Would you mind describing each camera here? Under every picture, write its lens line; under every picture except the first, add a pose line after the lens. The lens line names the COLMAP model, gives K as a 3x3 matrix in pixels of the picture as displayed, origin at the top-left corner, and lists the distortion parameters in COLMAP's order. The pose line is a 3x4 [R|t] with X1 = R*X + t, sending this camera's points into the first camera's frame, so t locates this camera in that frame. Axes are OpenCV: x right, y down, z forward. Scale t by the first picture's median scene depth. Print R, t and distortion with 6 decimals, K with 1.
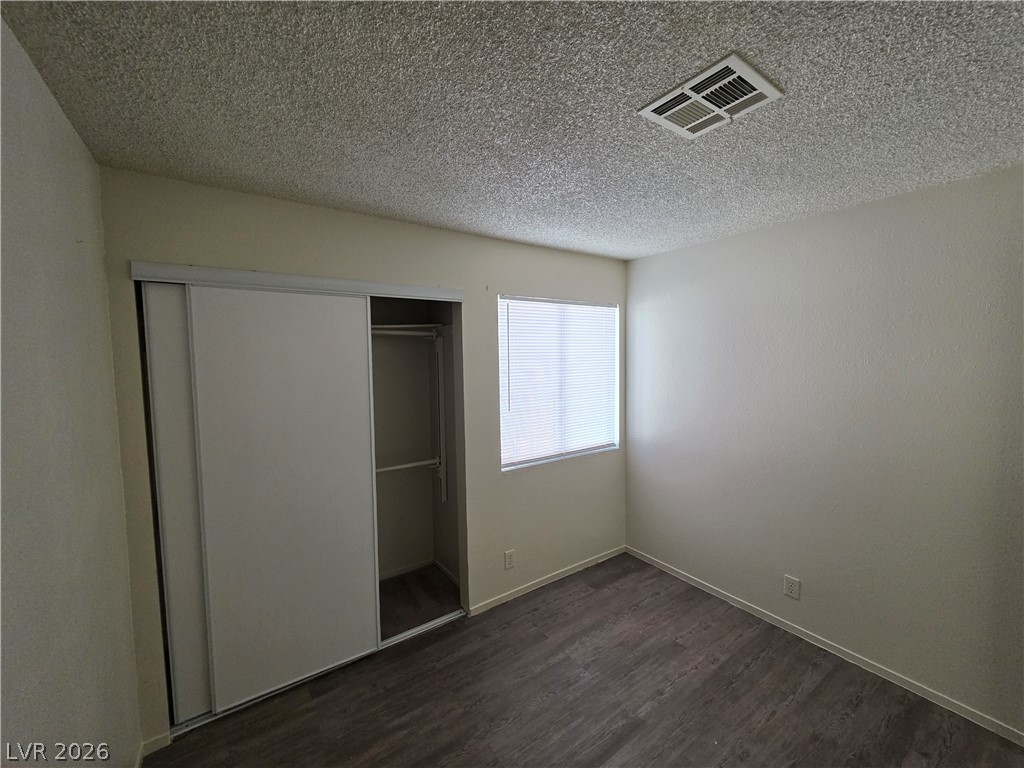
lens RADIAL K [[407.7, 0, 516.1], [0, 407.7, 385.3], [0, 0, 1]] dist [0.001670, -0.000323]
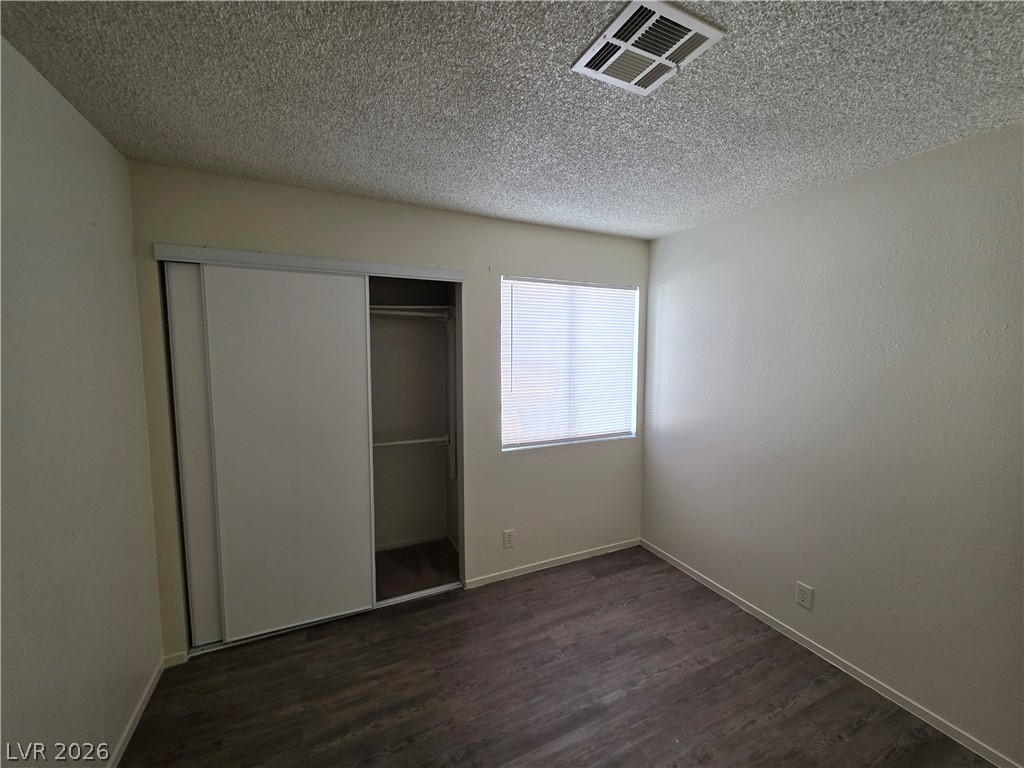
lens RADIAL K [[407.8, 0, 517.5], [0, 407.8, 385.0], [0, 0, 1]] dist [0.001310, 0.000202]
pose [[0.986570, 0.032070, -0.160161, 0.182010], [-0.029482, 0.999394, 0.018509, 0.030964], [0.160657, -0.013538, 0.986917, 0.011278]]
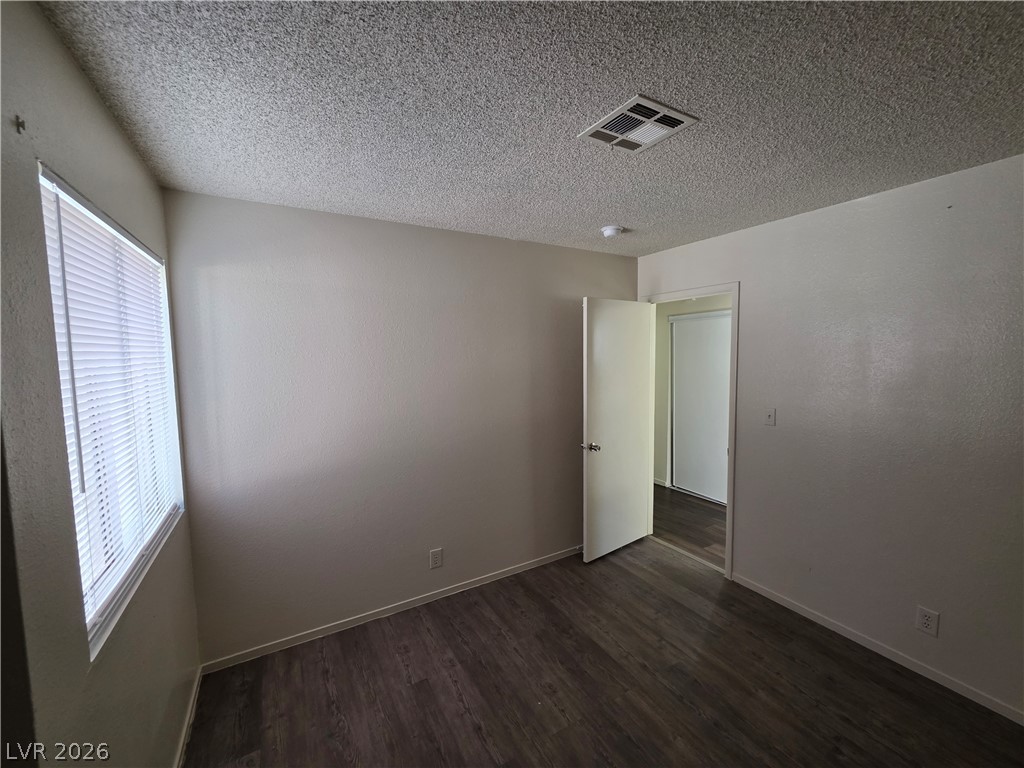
lens RADIAL K [[412.5, 0, 518.5], [0, 412.5, 381.3], [0, 0, 1]] dist [0.000603, -0.000201]
pose [[0.081547, -0.058722, 0.994938, -0.402405], [0.086801, 0.994888, 0.051605, -0.023925], [-0.992882, 0.082154, 0.086228, 0.651569]]
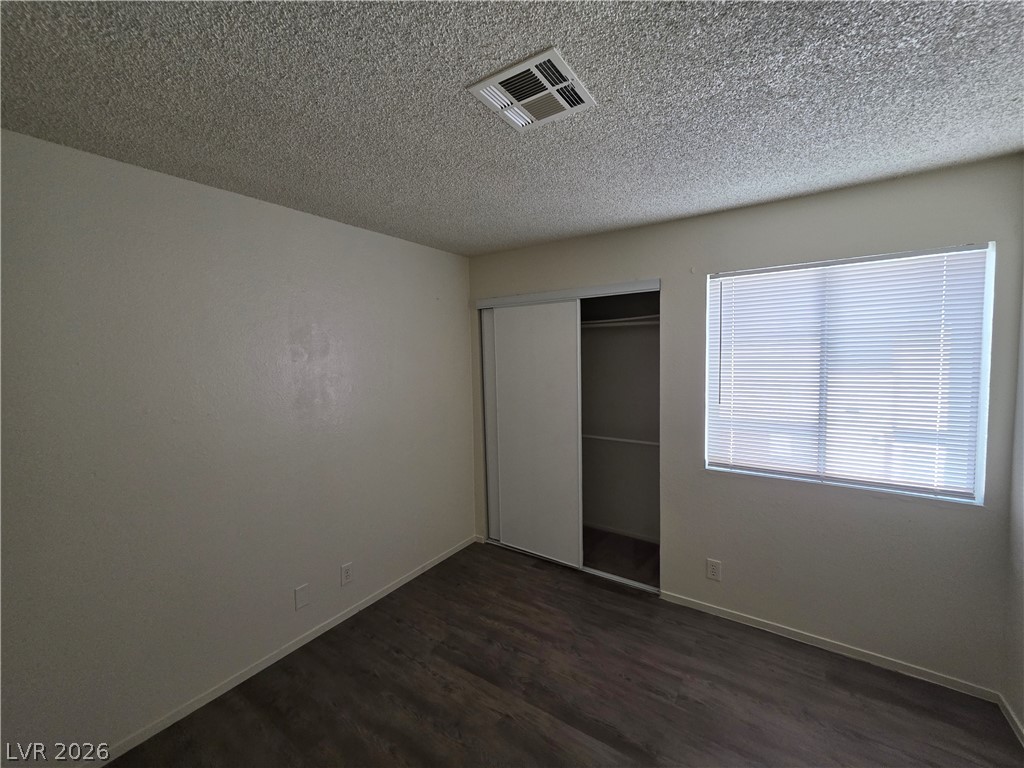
lens RADIAL K [[410.1, 0, 516.8], [0, 410.1, 380.9], [0, 0, 1]] dist [0.001883, -0.000248]
pose [[0.363538, 0.067732, -0.929114, 0.744556], [-0.052976, 0.997243, 0.051971, -0.010877], [0.930072, 0.030328, 0.366123, 0.301111]]
